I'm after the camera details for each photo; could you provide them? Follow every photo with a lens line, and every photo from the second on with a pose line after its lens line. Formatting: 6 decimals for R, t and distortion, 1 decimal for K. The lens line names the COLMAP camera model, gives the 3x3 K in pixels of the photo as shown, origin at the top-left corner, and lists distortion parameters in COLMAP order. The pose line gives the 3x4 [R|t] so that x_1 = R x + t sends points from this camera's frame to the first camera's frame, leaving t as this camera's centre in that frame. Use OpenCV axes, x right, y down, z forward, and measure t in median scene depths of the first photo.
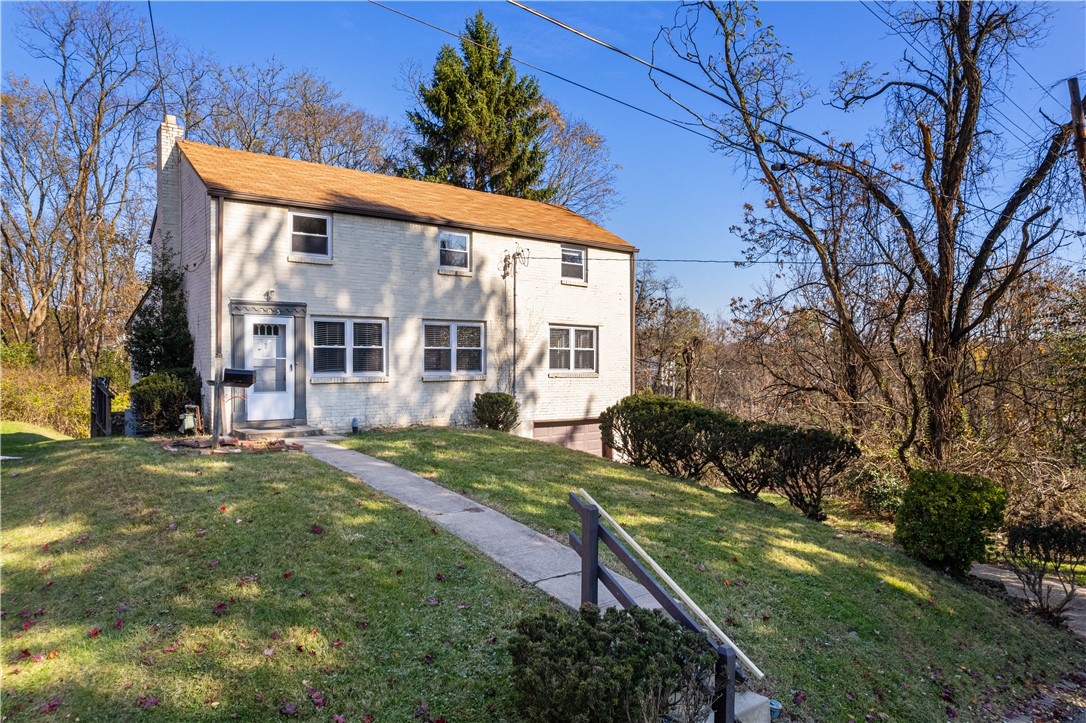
lens RADIAL K [[695.4, 0, 536.2], [0, 695.4, 372.9], [0, 0, 1]] dist [-0.034664, 0.006123]
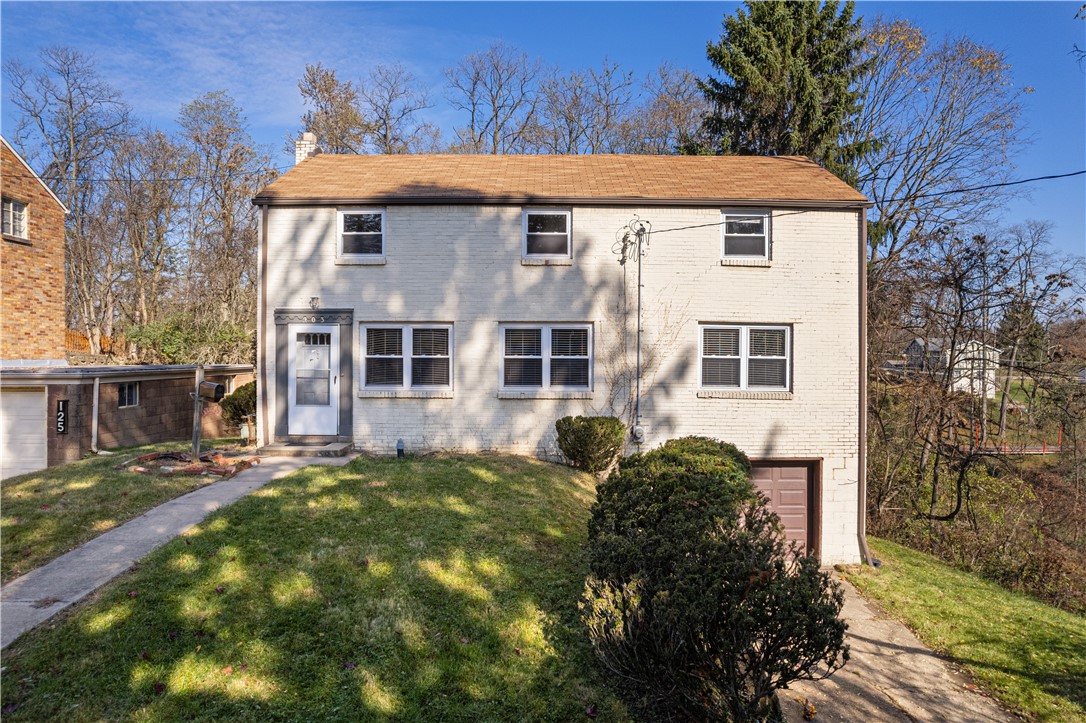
lens RADIAL K [[695.4, 0, 544.0], [0, 695.4, 356.3], [0, 0, 1]] dist [-0.034664, 0.006123]
pose [[0.785879, 0.001931, -0.618378, 0.381555], [-0.016101, 0.999720, -0.017340, -0.023550], [0.618171, 0.023583, 0.785690, 0.391777]]
